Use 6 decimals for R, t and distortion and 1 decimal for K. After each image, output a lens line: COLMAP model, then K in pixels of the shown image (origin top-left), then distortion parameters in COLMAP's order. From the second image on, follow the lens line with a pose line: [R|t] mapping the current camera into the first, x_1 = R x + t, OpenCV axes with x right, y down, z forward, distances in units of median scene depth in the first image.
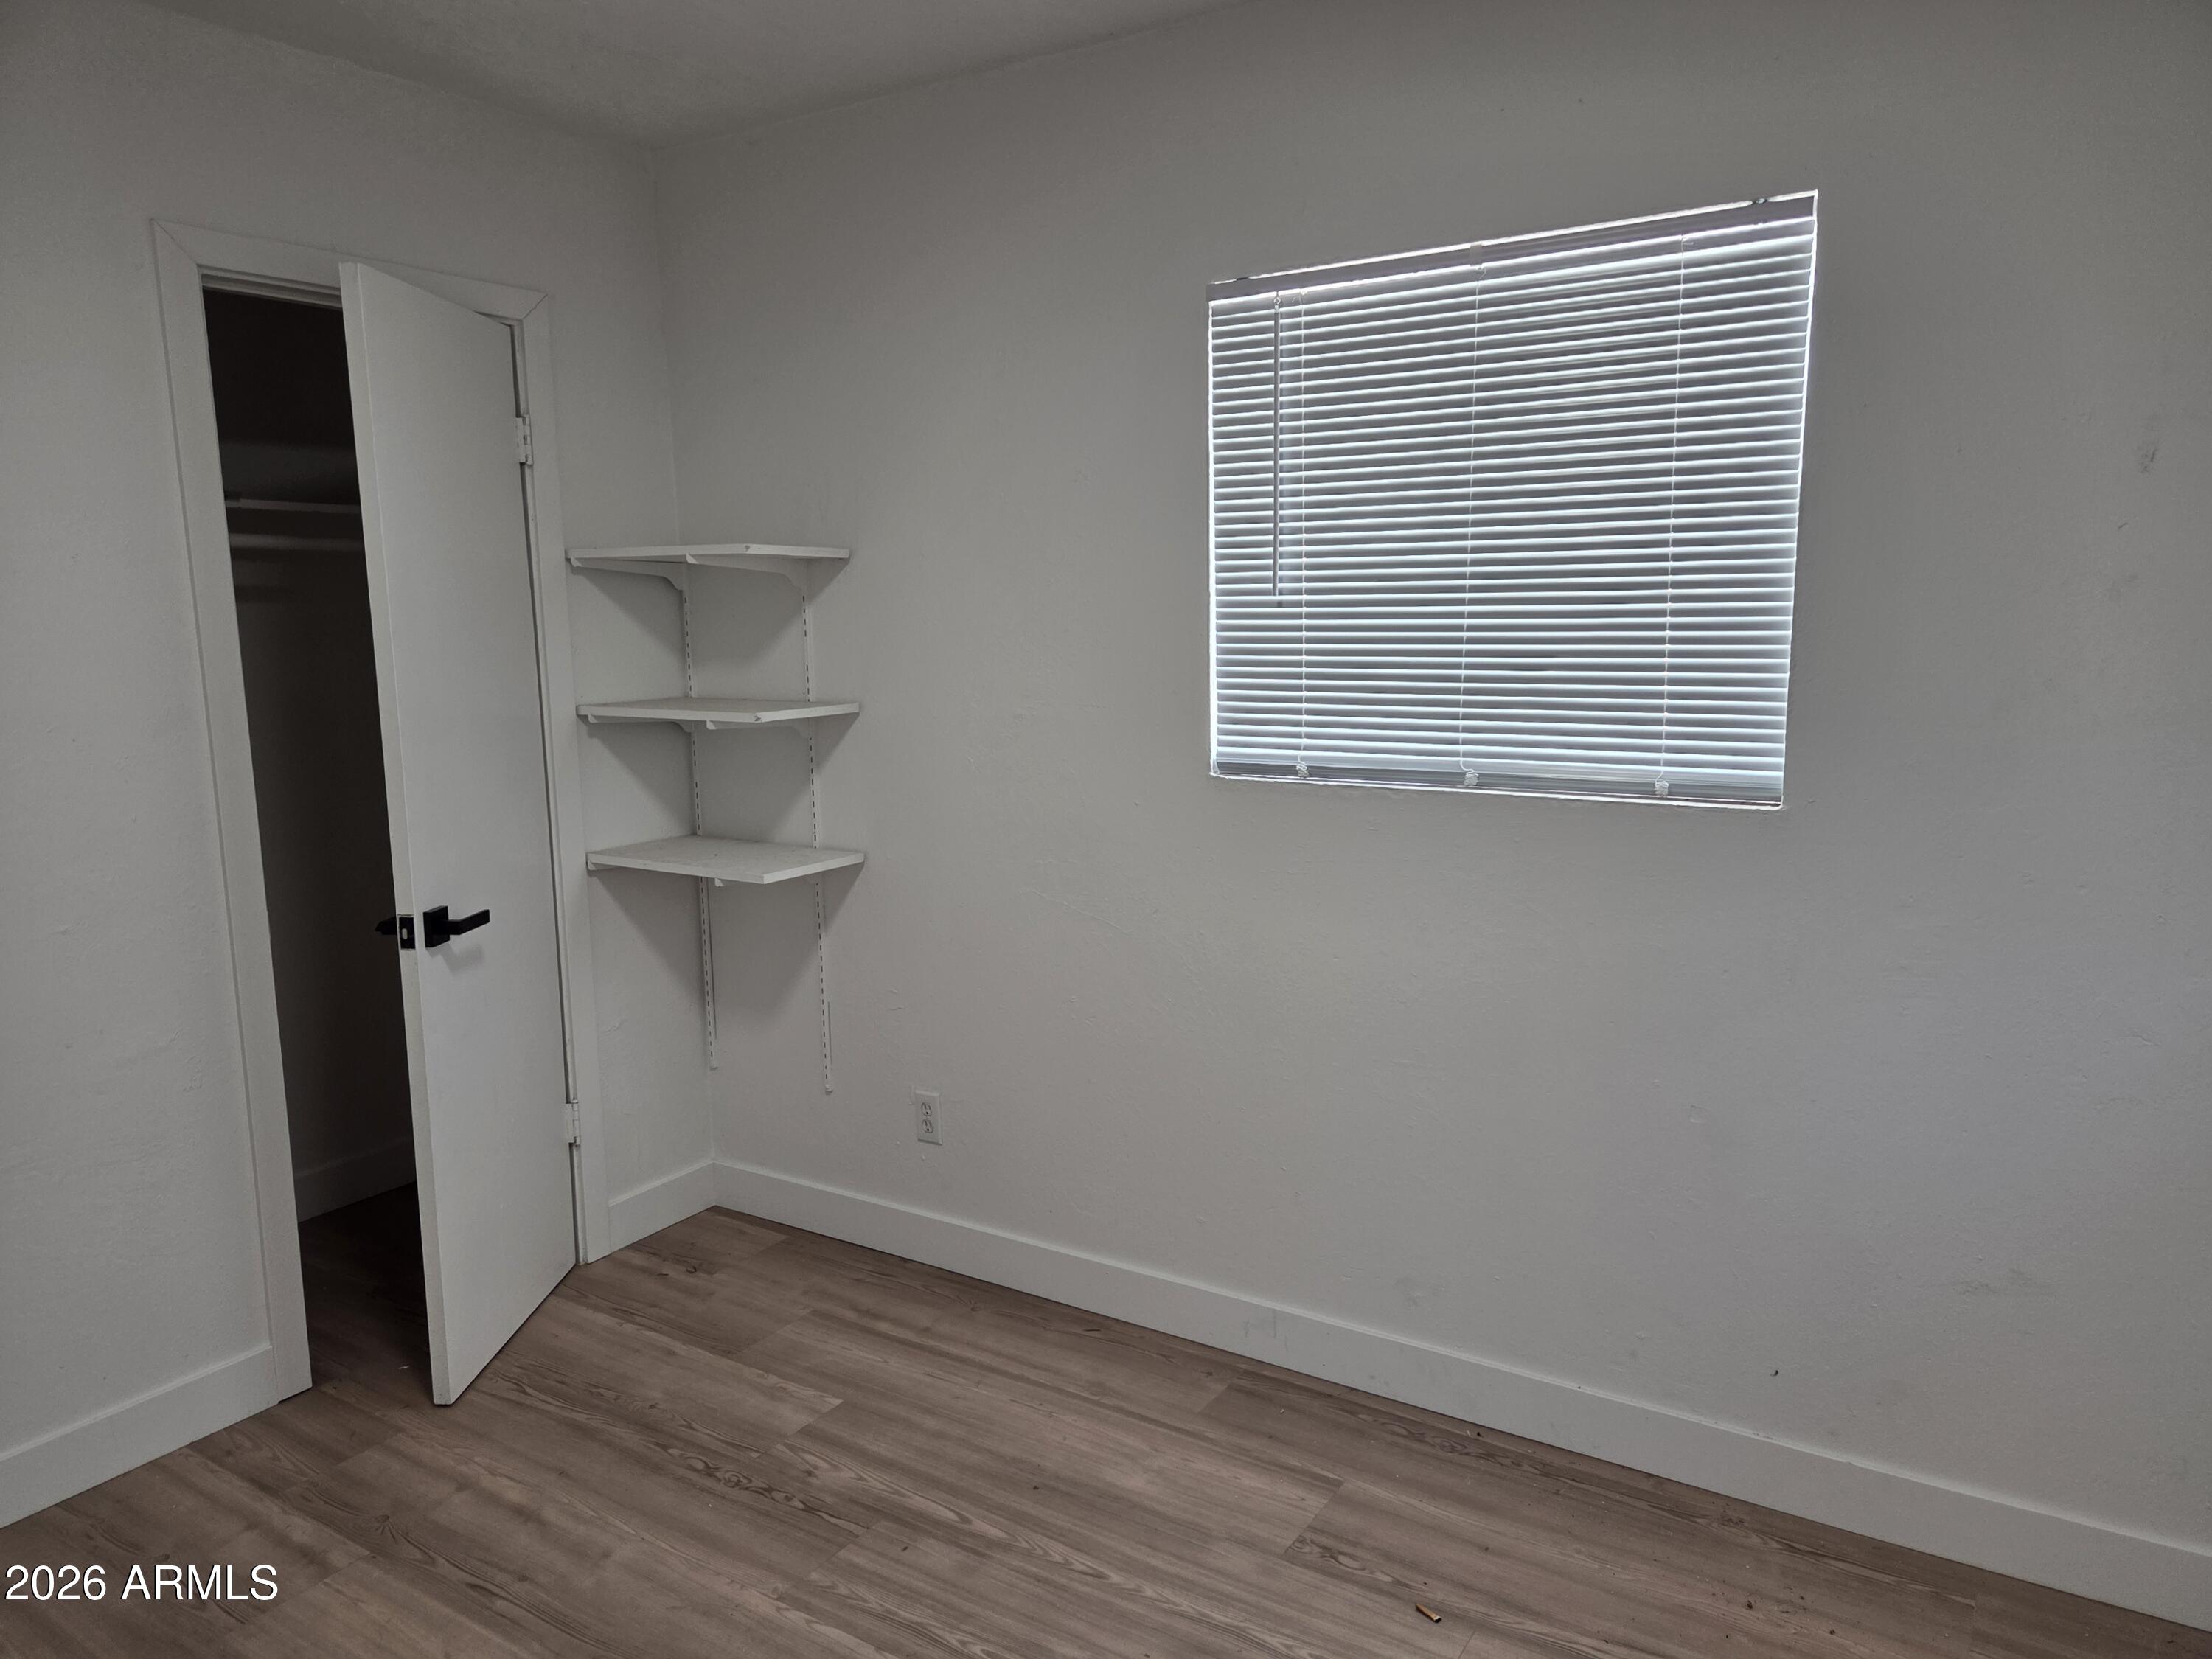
lens RADIAL K [[1494.8, 0, 1110.4], [0, 1494.8, 830.7], [0, 0, 1]] dist [0.041368, -0.005664]
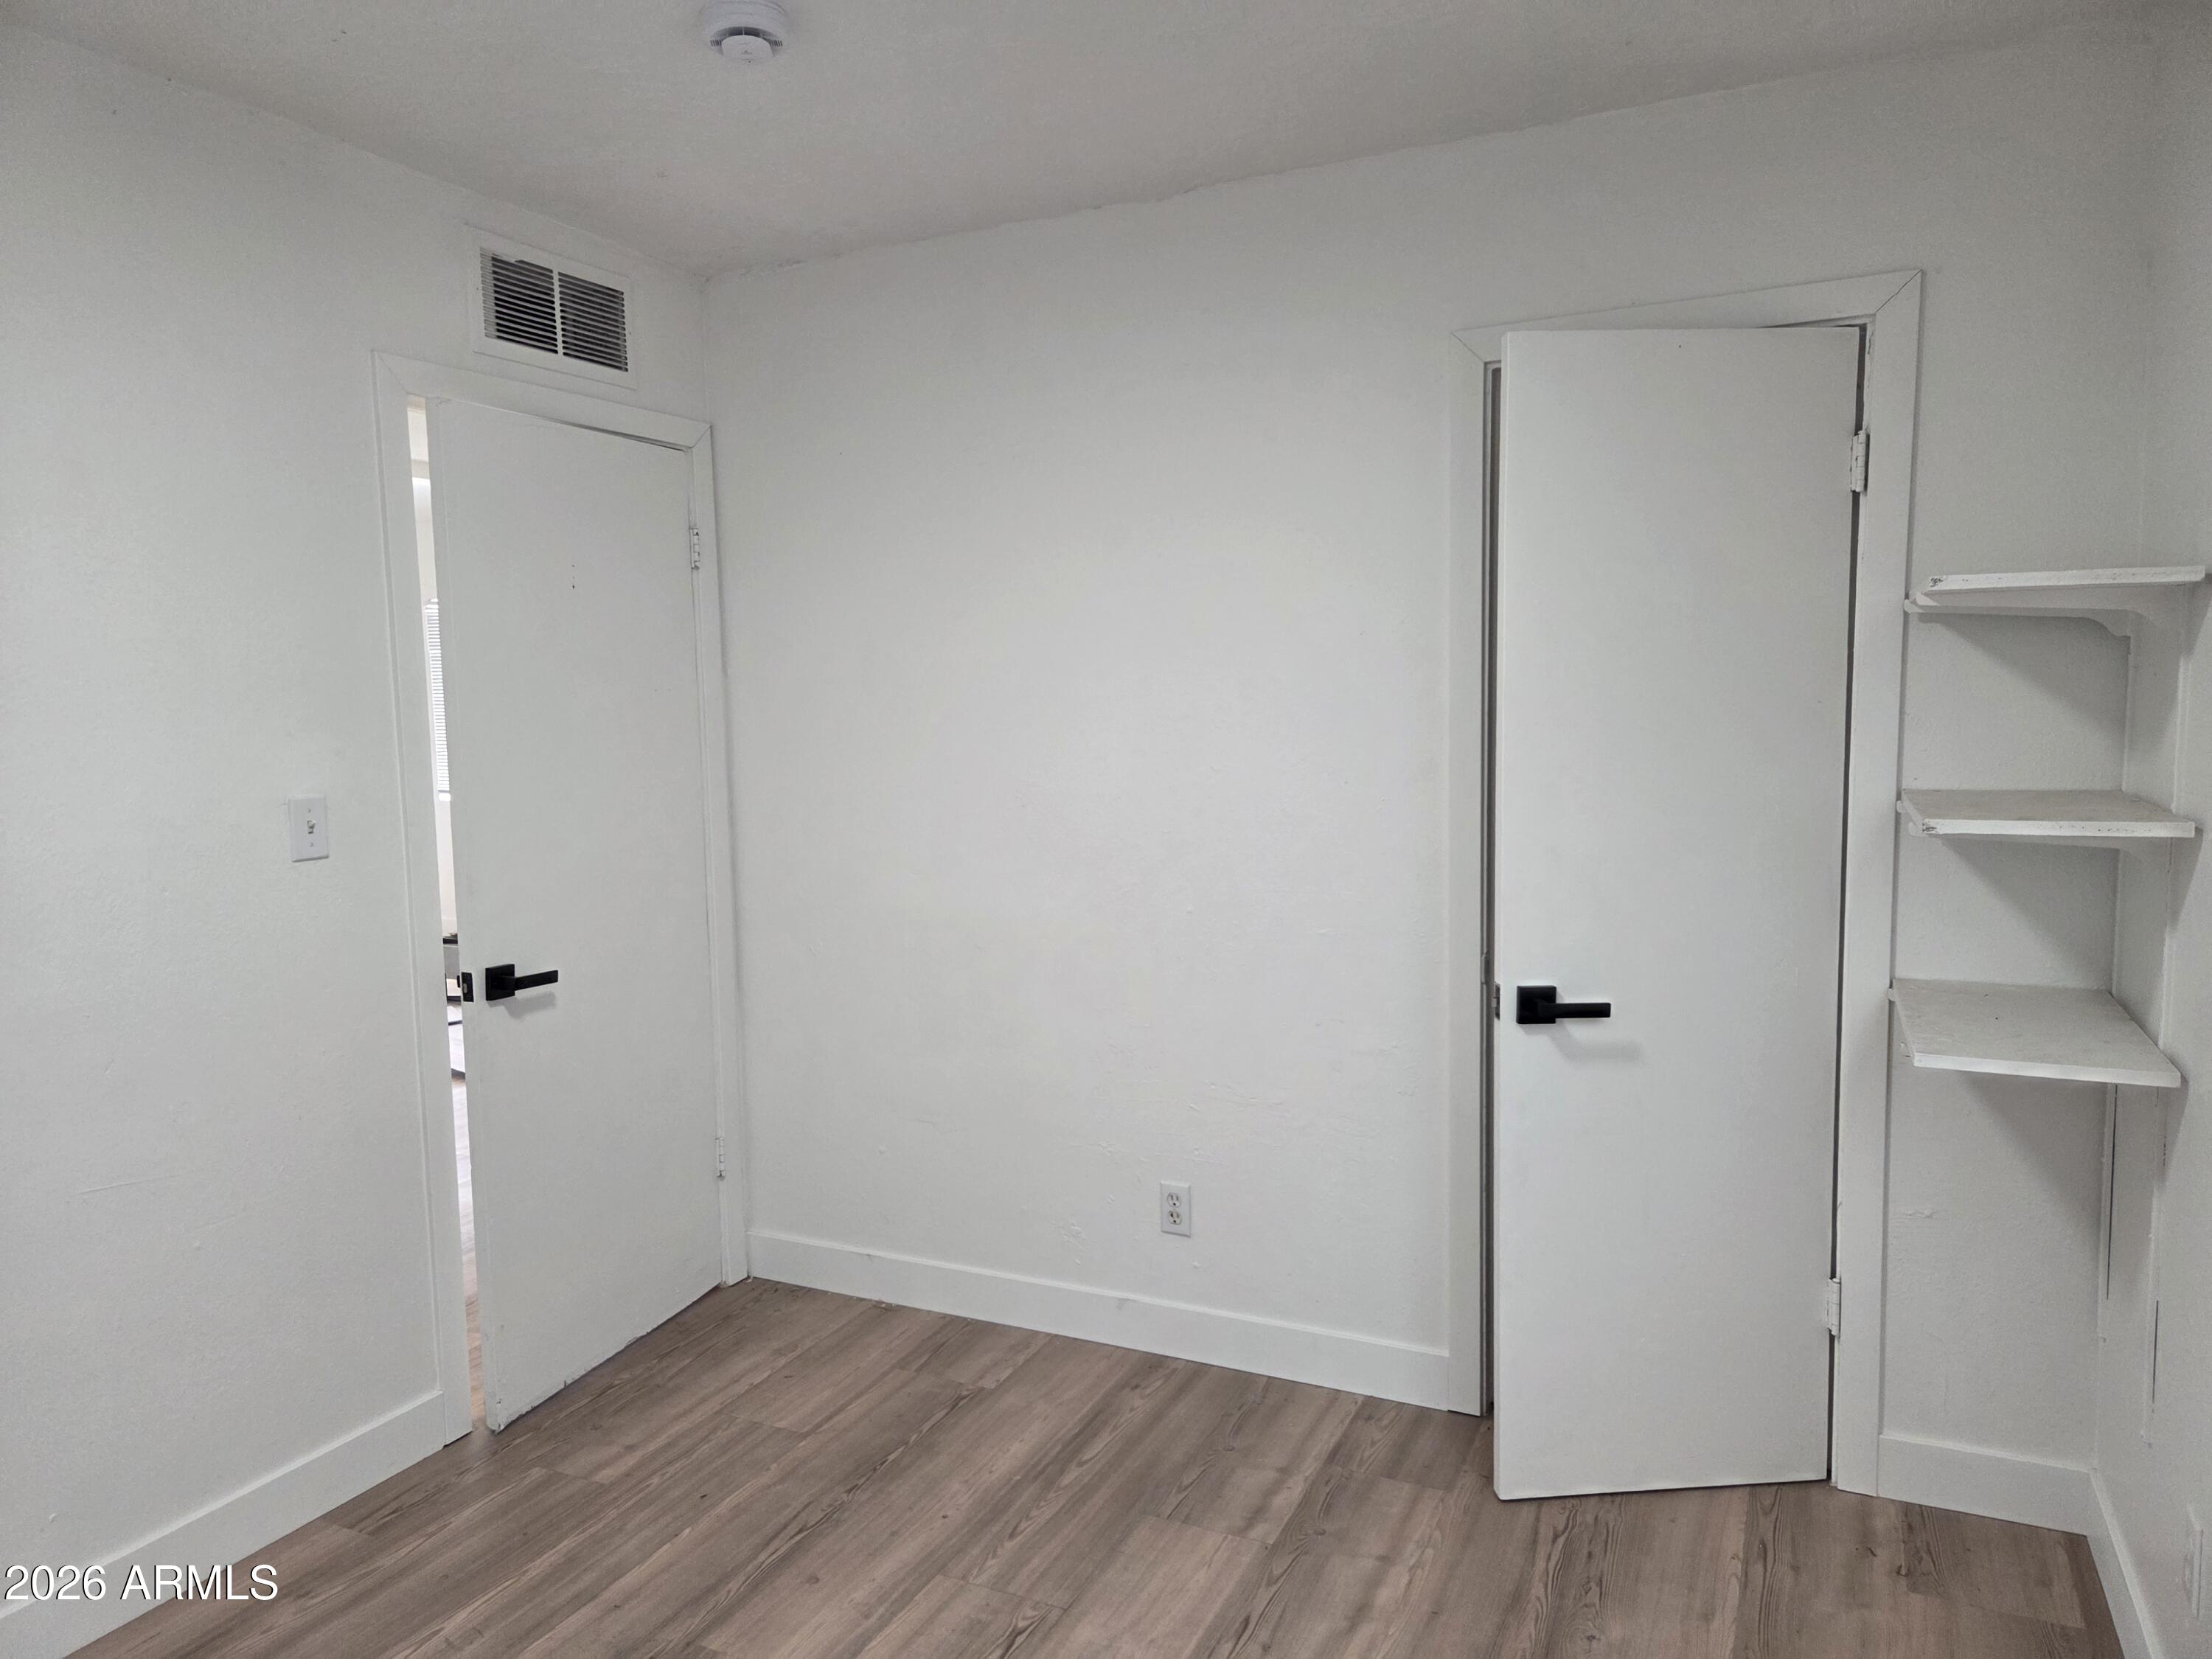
lens RADIAL K [[1494.8, 0, 1120.8], [0, 1494.8, 832.0], [0, 0, 1]] dist [0.041368, -0.005664]
pose [[0.138083, 0.107966, -0.984518, 0.434312], [-0.131290, 0.987264, 0.089853, -0.094663], [0.981680, 0.116850, 0.150499, 0.580208]]
